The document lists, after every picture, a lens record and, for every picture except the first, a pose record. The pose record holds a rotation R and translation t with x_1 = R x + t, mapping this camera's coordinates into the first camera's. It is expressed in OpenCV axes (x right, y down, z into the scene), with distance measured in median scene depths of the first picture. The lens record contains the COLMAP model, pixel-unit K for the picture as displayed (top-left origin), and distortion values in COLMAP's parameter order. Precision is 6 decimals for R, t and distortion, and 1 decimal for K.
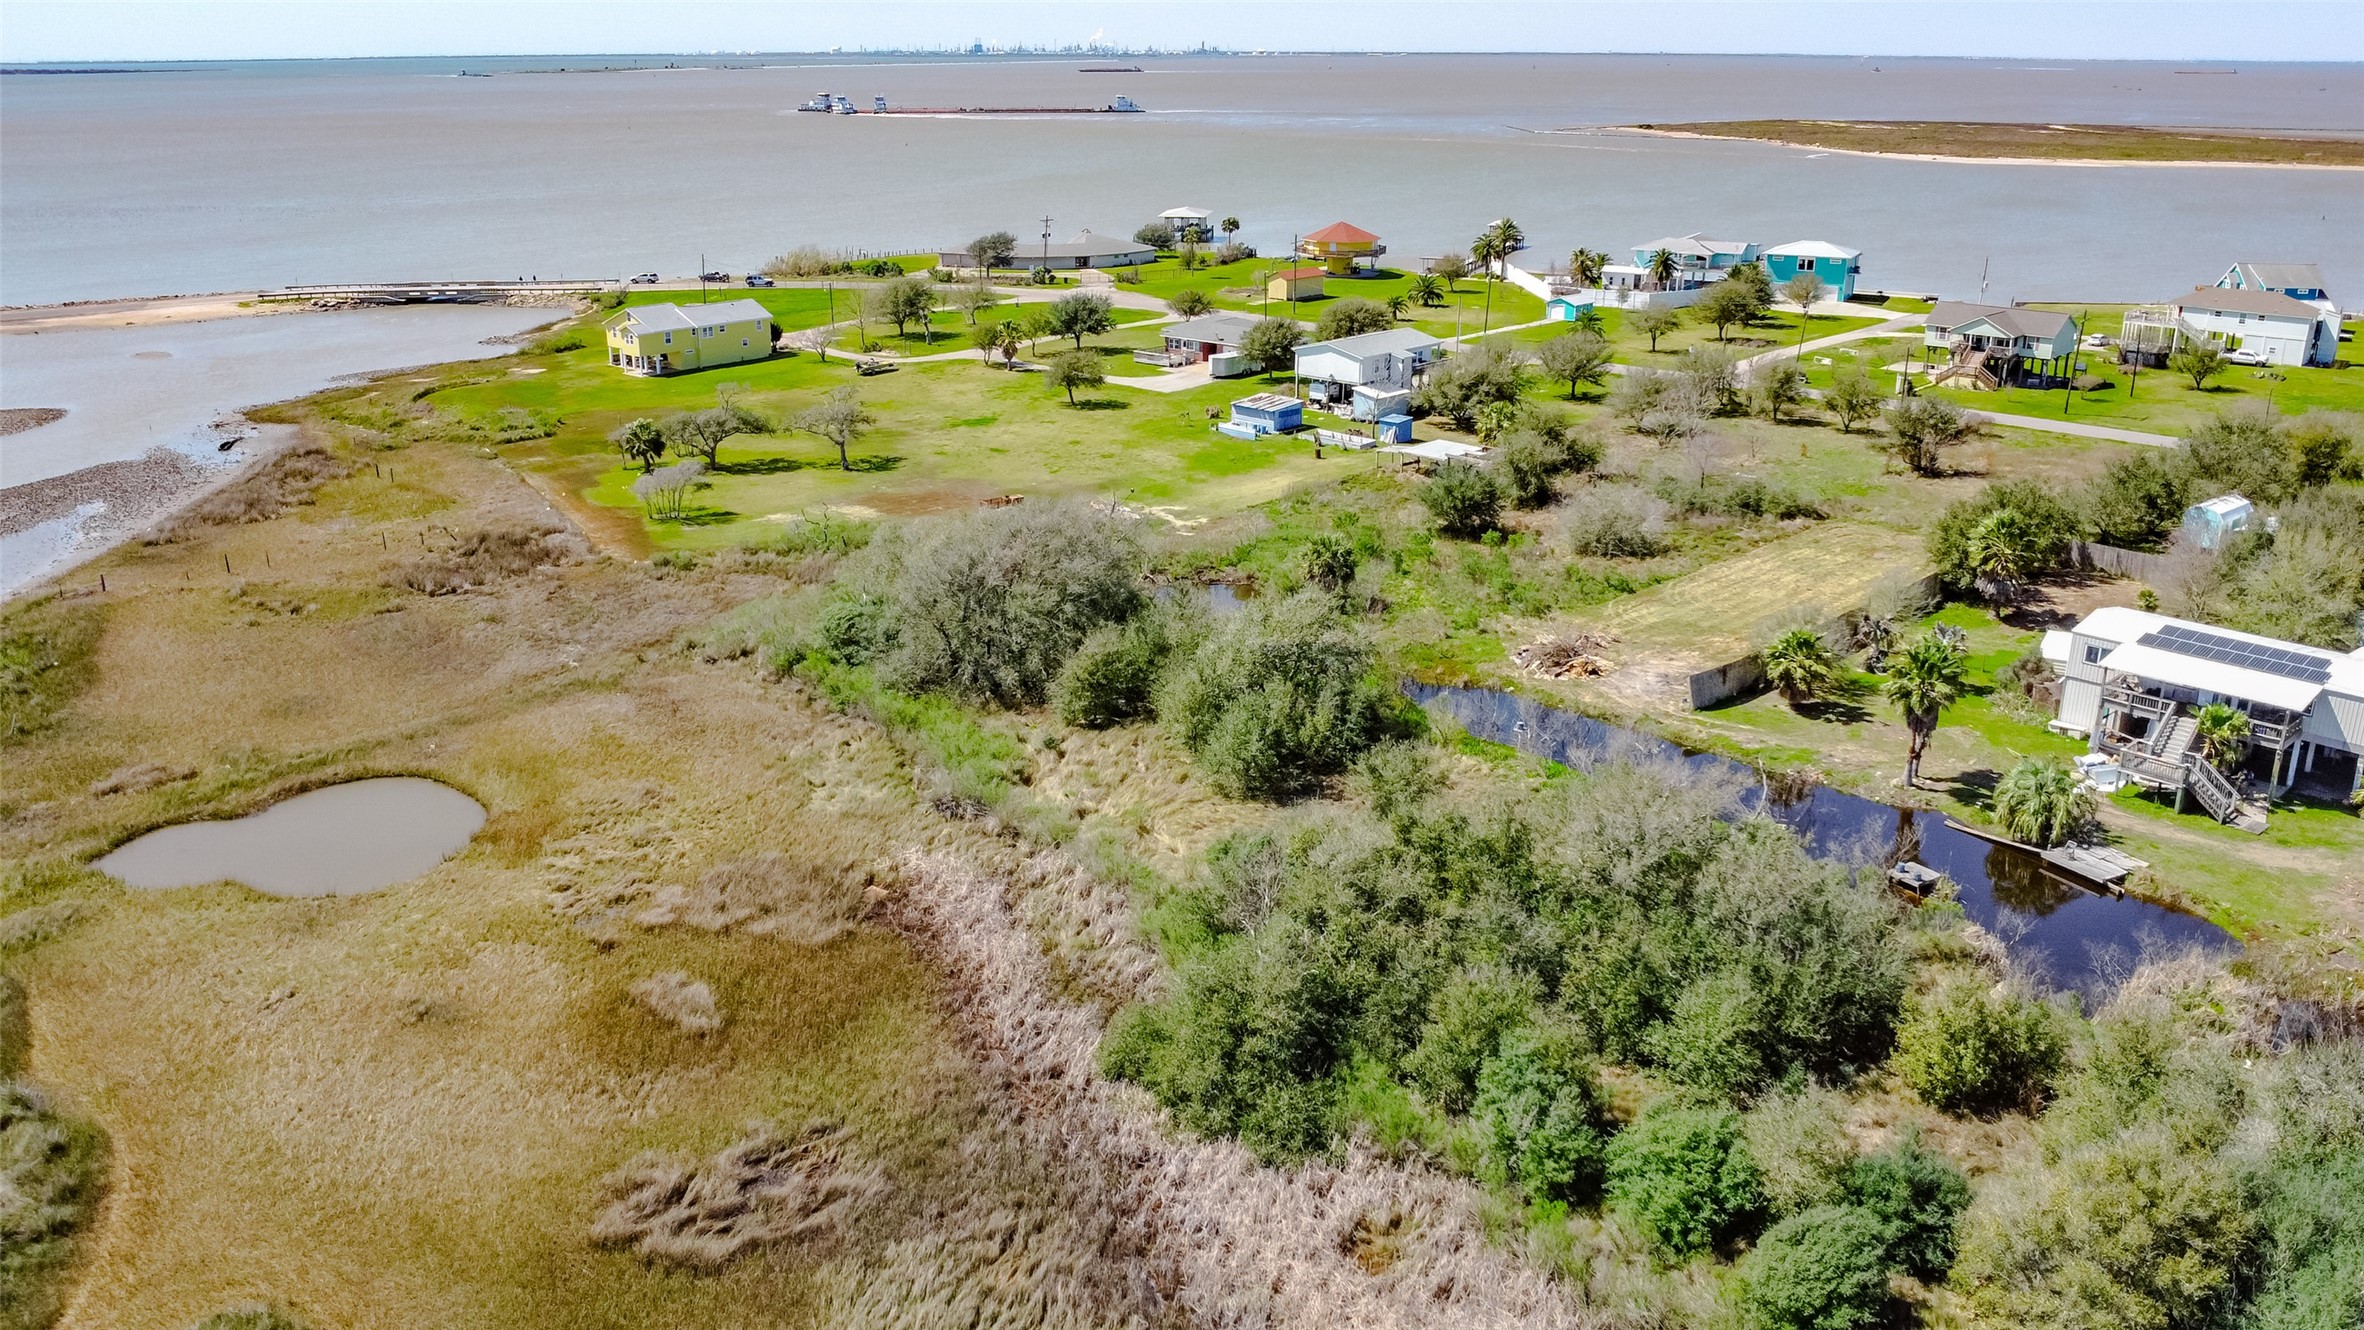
lens RADIAL K [[1831.7, 0, 1197.8], [0, 1831.7, 658.2], [0, 0, 1]] dist [-0.019929, -0.023705]
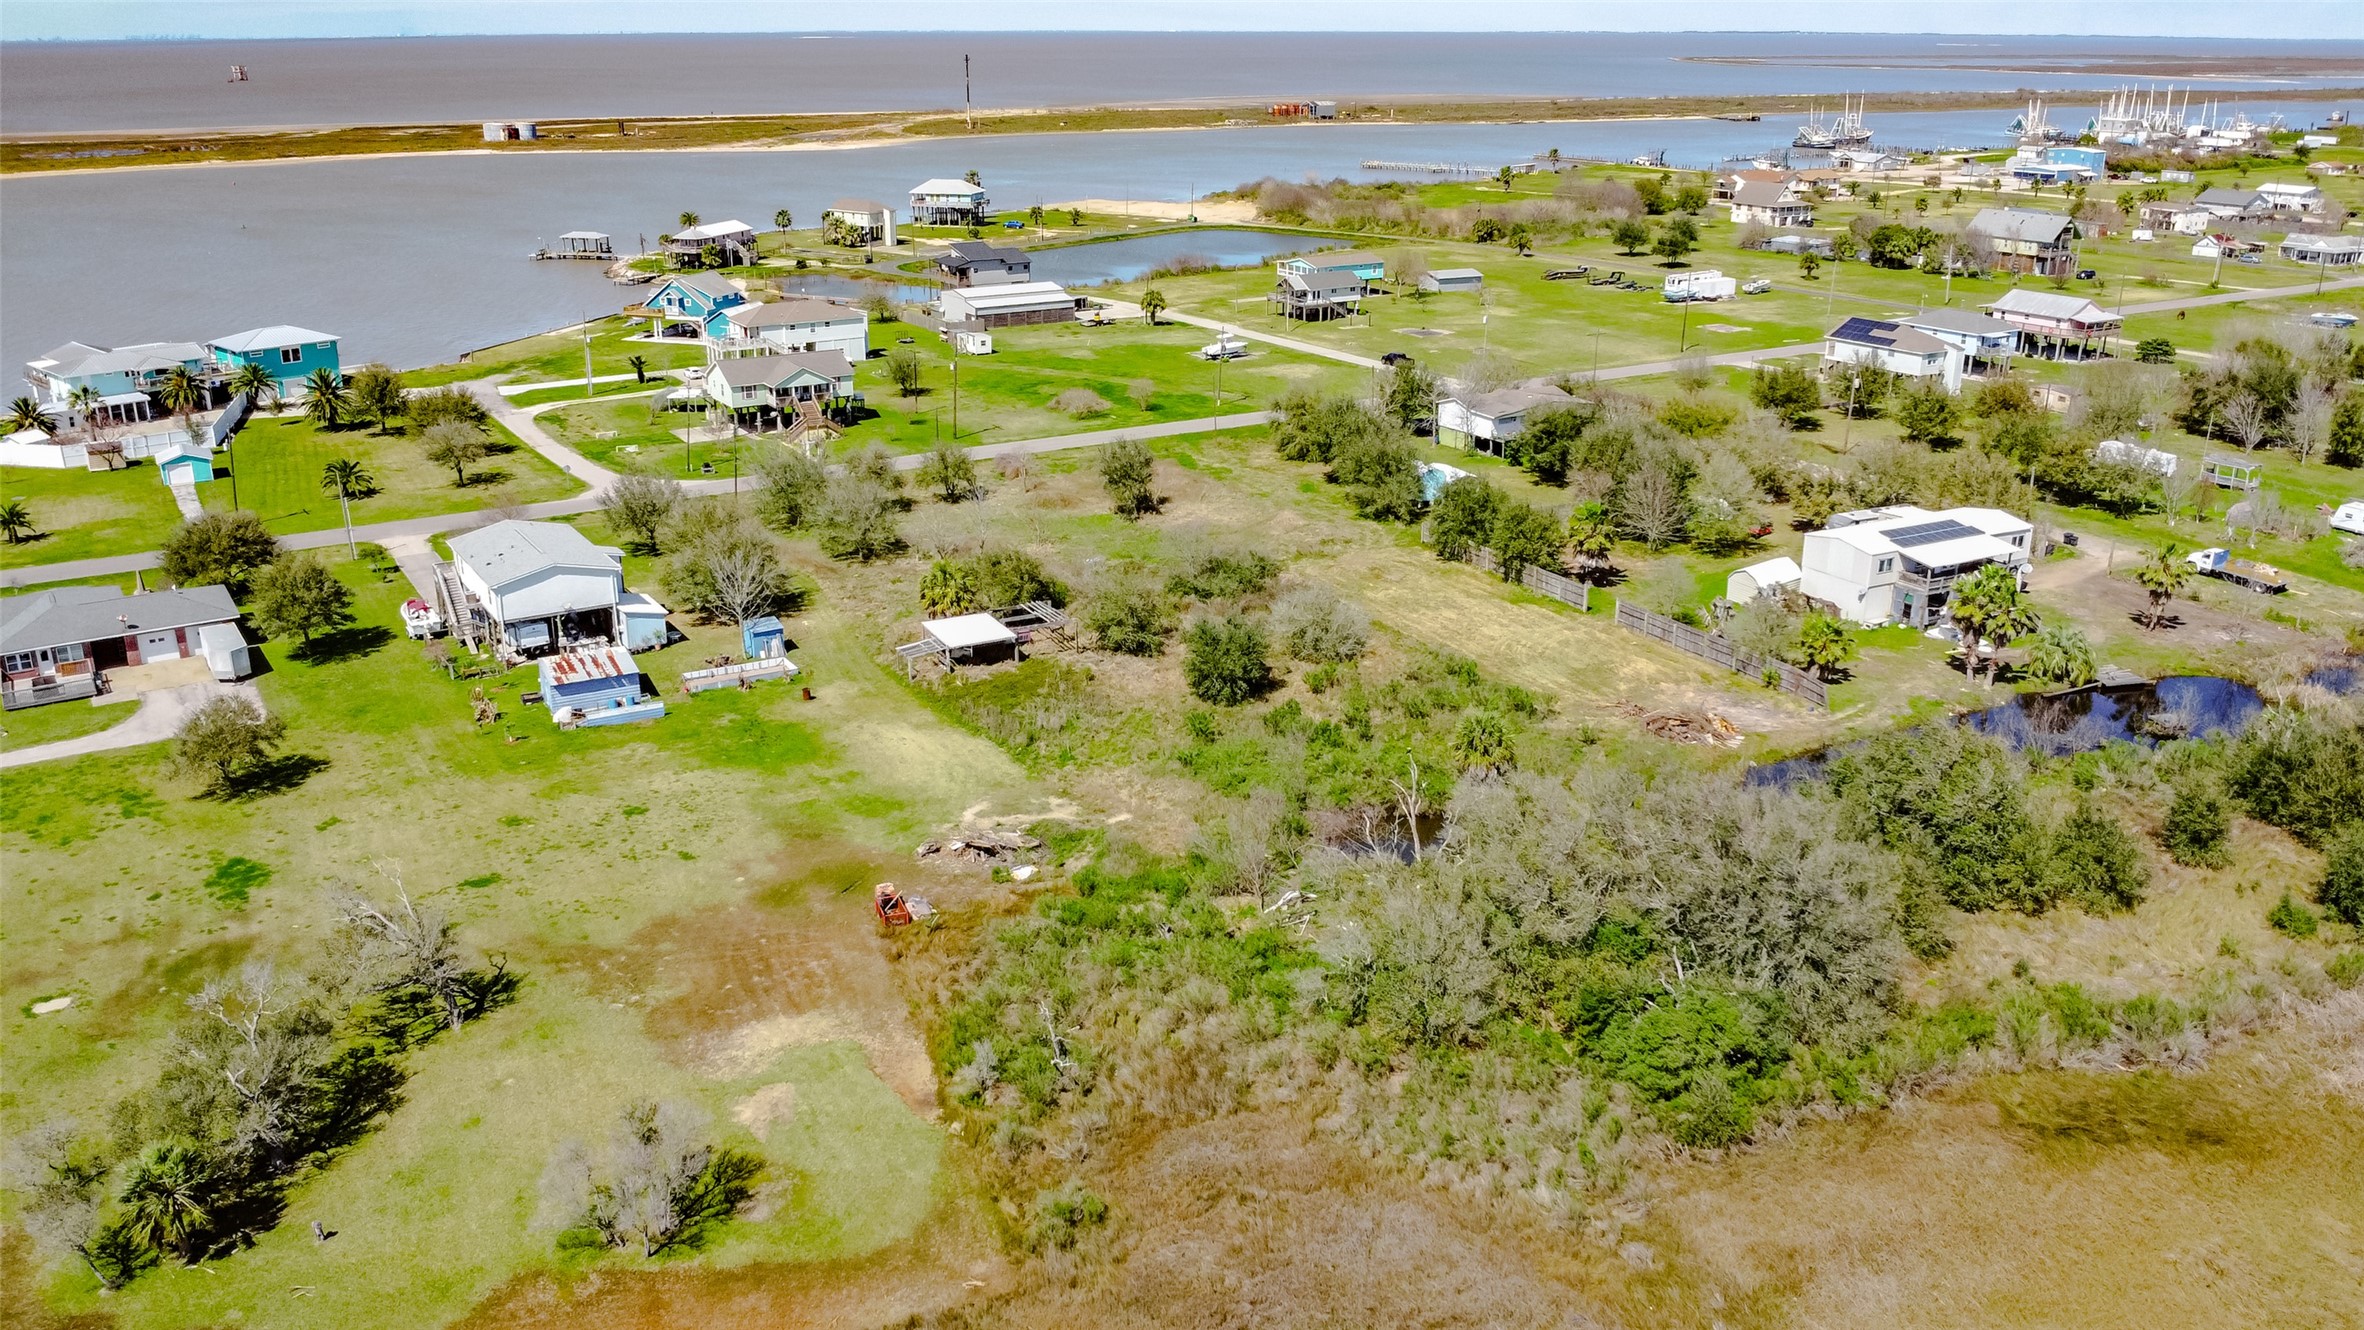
lens RADIAL K [[1831.7, 0, 1176.5], [0, 1831.7, 676.9], [0, 0, 1]] dist [-0.019929, -0.023705]
pose [[0.277268, -0.324296, 0.904408, -0.618409], [0.305994, 0.922105, 0.236833, -0.274192], [-0.910764, 0.211077, 0.354903, 0.667623]]
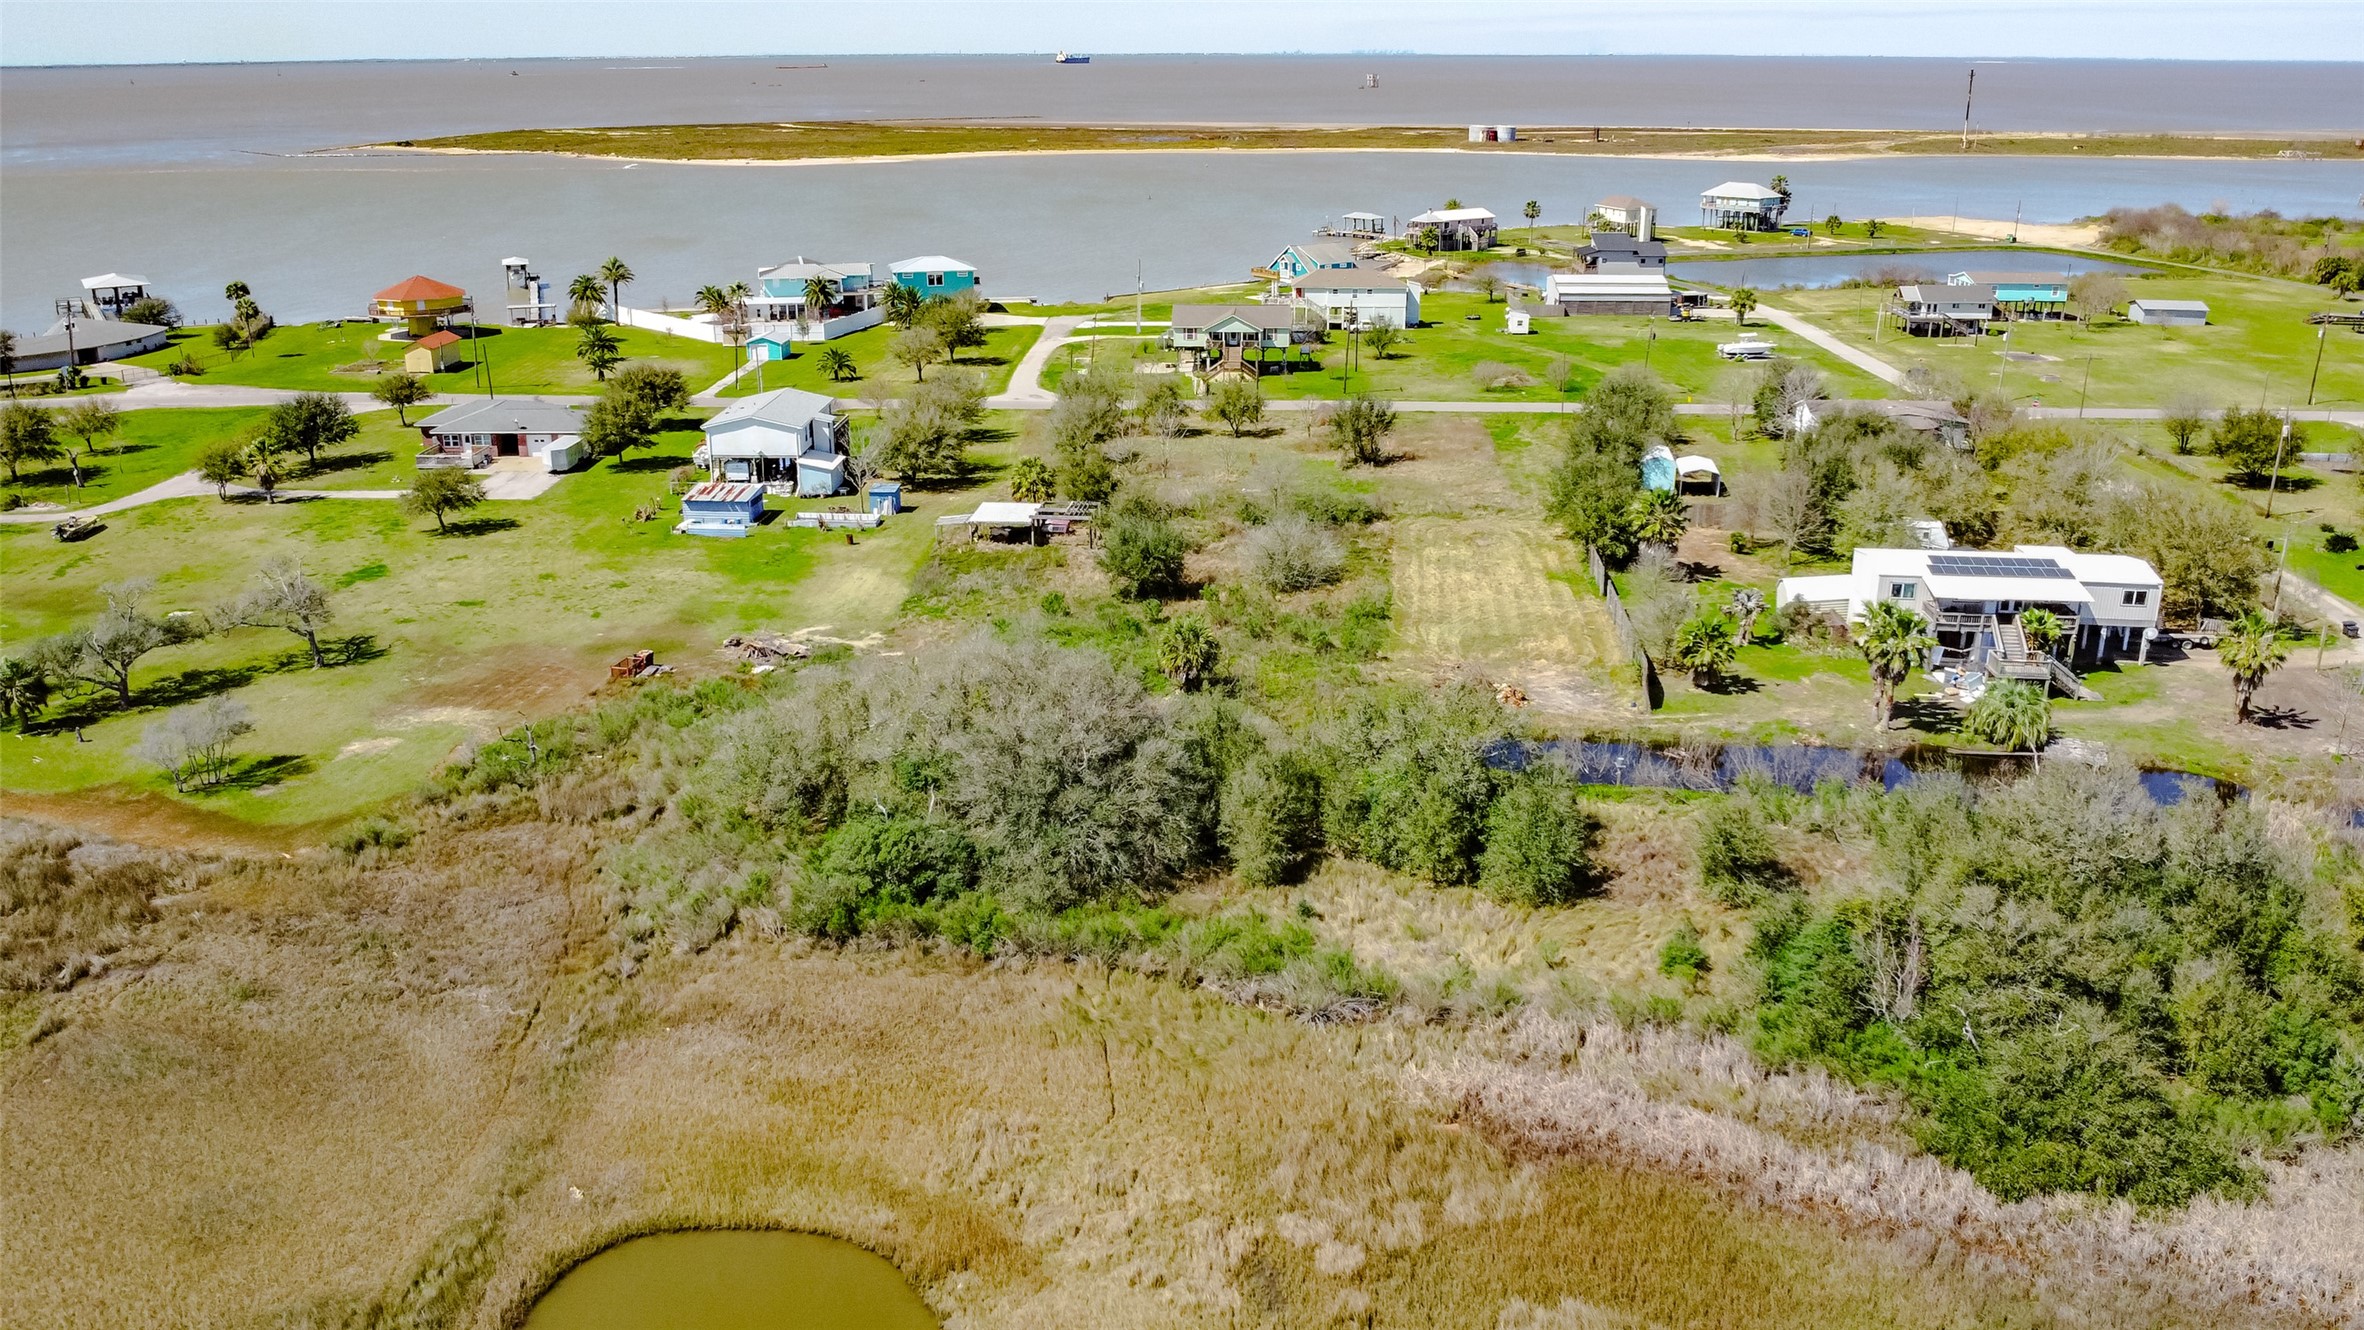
lens RADIAL K [[1831.7, 0, 1184.8], [0, 1831.7, 681.7], [0, 0, 1]] dist [-0.019929, -0.023705]
pose [[0.764079, -0.214068, 0.608570, -0.407923], [0.207780, 0.974733, 0.081993, -0.092383], [-0.610745, 0.063799, 0.789253, 0.222530]]
